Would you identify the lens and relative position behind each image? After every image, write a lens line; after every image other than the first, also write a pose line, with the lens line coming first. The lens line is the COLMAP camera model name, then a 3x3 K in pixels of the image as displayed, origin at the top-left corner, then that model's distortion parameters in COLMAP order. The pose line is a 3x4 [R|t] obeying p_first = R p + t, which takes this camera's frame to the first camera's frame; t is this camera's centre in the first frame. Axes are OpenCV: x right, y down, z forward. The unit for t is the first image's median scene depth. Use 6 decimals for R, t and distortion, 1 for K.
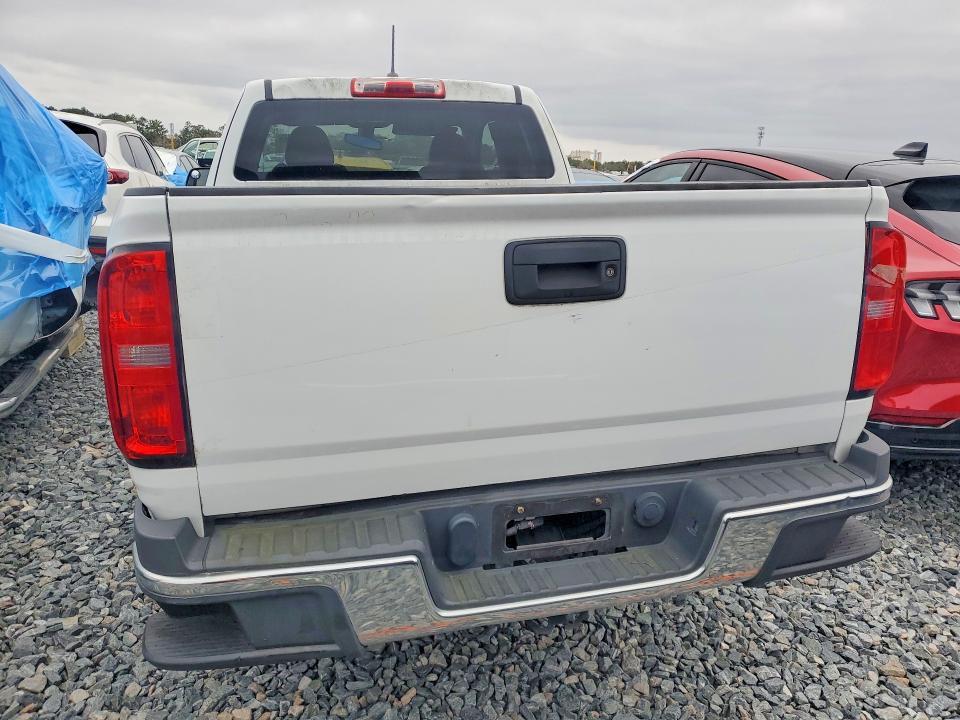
lens RADIAL K [[733.6, 0, 480.1], [0, 733.6, 359.0], [0, 0, 1]] dist [0.018270, 0.011555]
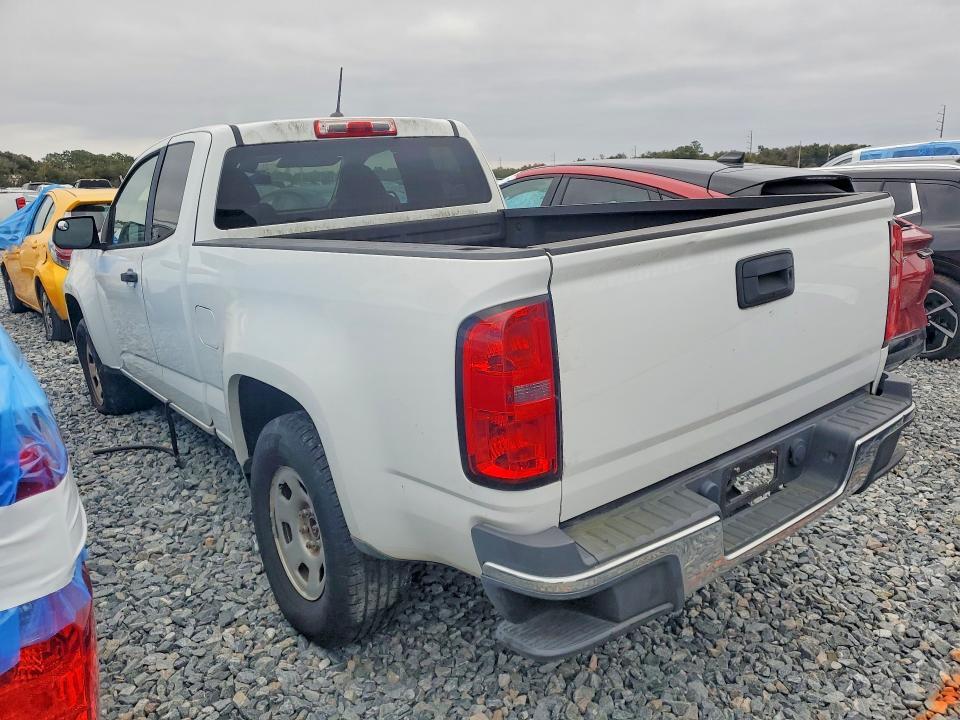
lens RADIAL K [[733.6, 0, 482.5], [0, 733.6, 358.5], [0, 0, 1]] dist [0.018270, 0.011555]
pose [[0.923537, -0.150860, 0.352593, -0.511986], [0.155829, 0.987679, 0.014427, -0.046875], [-0.350425, 0.041620, 0.935666, -0.030411]]
